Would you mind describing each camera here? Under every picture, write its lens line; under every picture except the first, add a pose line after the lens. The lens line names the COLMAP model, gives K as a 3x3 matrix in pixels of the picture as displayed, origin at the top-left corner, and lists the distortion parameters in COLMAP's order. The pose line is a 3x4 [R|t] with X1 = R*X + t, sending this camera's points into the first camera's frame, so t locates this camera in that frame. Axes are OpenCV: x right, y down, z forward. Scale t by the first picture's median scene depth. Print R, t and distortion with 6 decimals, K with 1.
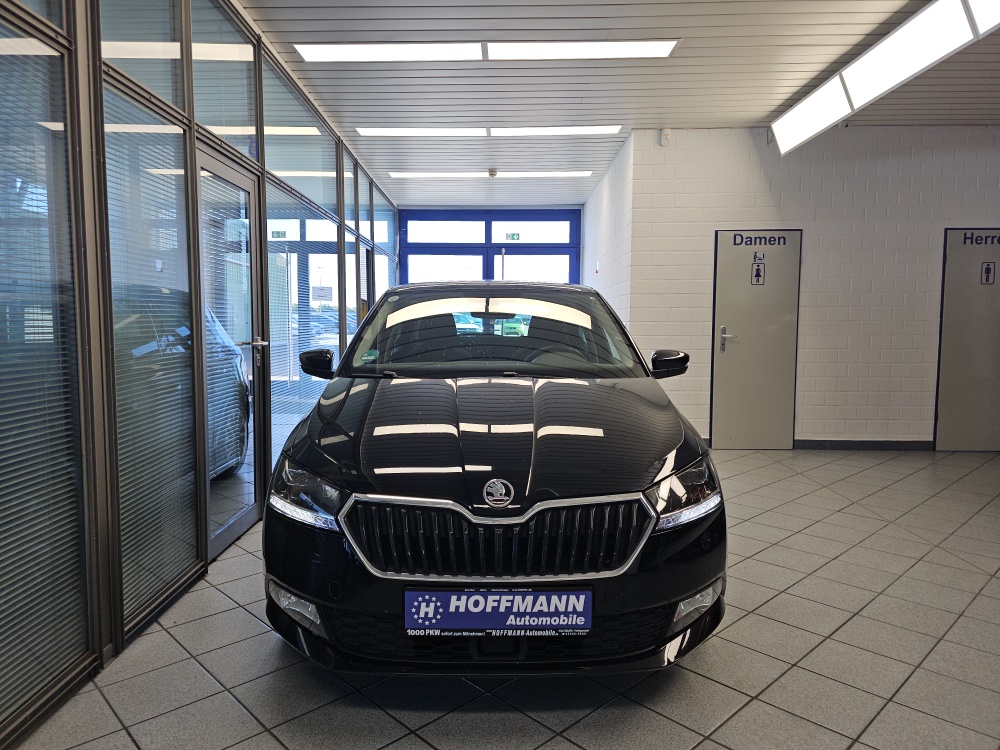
lens RADIAL K [[686.5, 0, 496.7], [0, 686.5, 370.4], [0, 0, 1]] dist [0.073790, -0.088996]
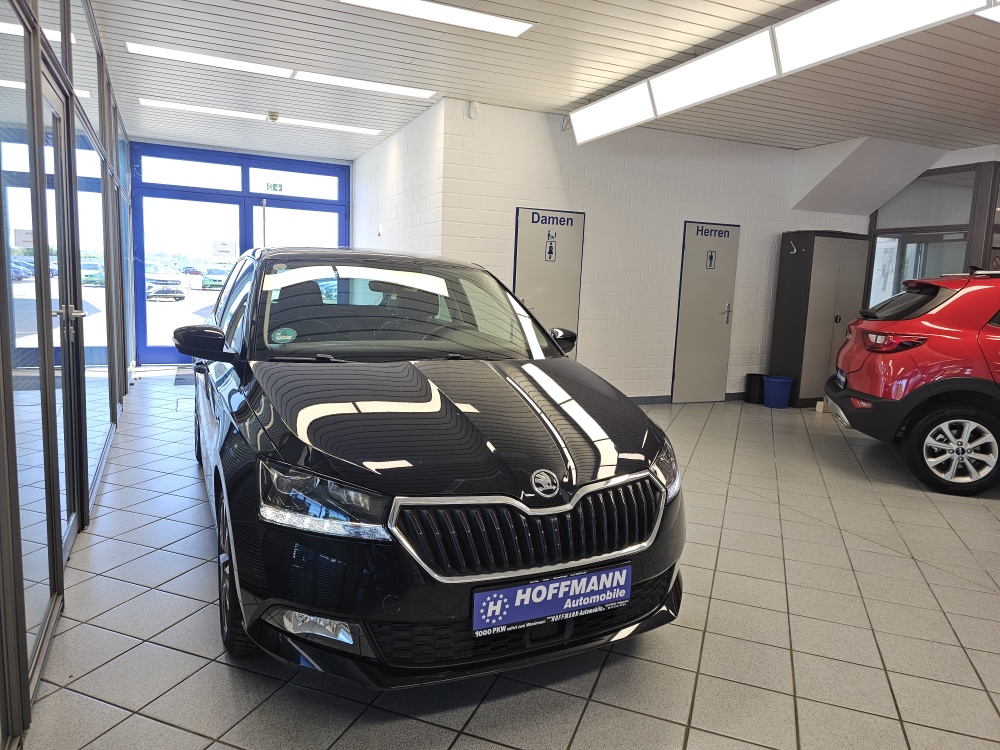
lens RADIAL K [[686.5, 0, 496.7], [0, 686.5, 370.4], [0, 0, 1]] dist [0.073790, -0.088996]
pose [[0.896361, -0.023719, 0.442689, -0.511898], [-0.005327, 0.997919, 0.064253, -0.053010], [-0.443292, -0.059952, 0.894370, 0.136722]]
